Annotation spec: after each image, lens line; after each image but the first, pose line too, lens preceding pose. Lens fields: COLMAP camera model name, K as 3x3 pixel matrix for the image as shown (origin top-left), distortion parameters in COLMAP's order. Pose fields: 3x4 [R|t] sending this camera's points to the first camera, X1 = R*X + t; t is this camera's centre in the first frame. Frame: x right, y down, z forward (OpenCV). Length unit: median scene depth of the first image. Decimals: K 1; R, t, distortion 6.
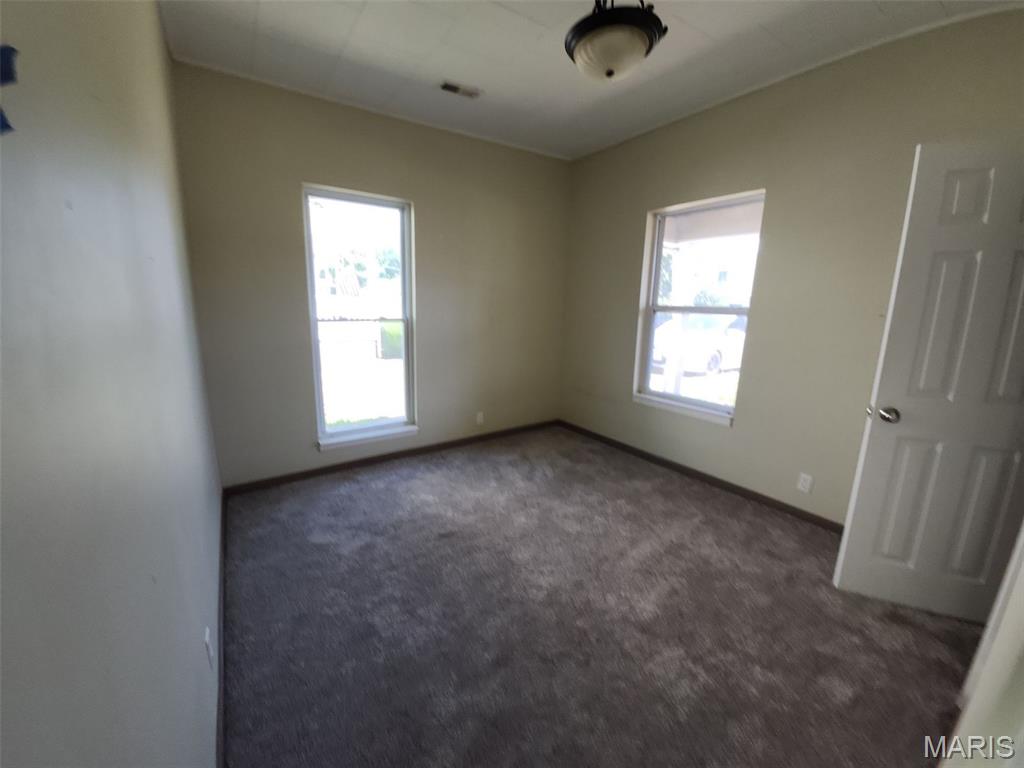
lens RADIAL K [[417.4, 0, 514.6], [0, 417.4, 371.7], [0, 0, 1]] dist [-0.001332, -0.000138]
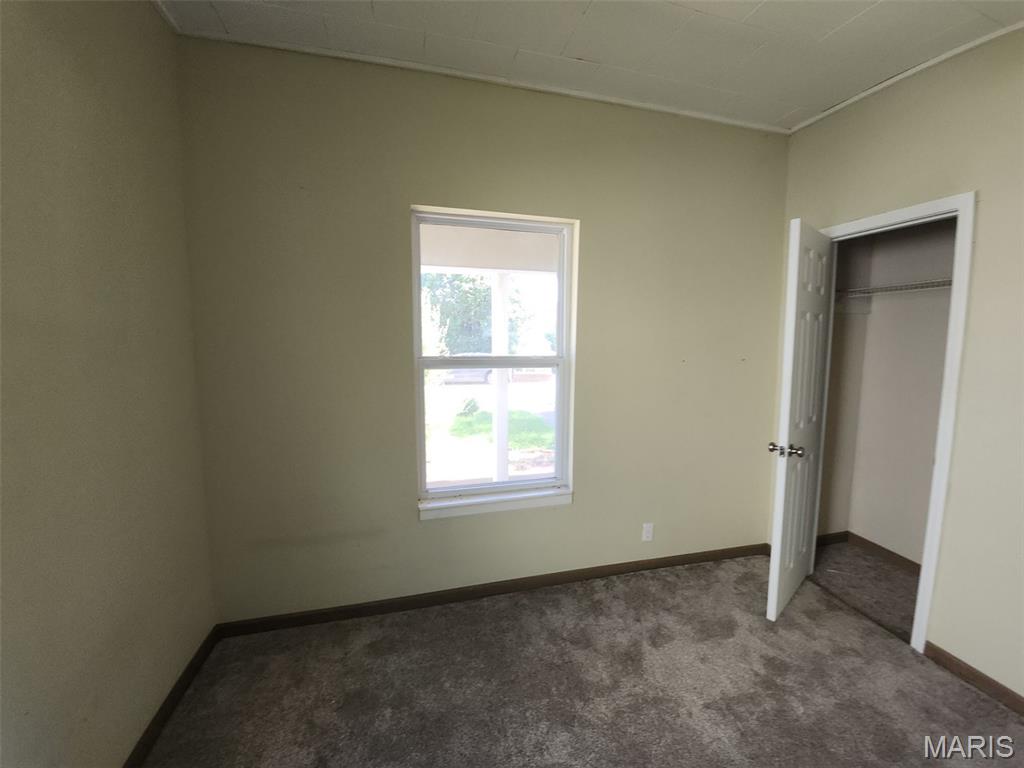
lens RADIAL K [[417.4, 0, 514.6], [0, 417.4, 371.7], [0, 0, 1]] dist [-0.001332, -0.000138]
pose [[0.351090, -0.083150, 0.932643, -0.279179], [0.173869, 0.984516, 0.022322, -0.171700], [-0.920057, 0.154320, 0.360110, 0.840493]]
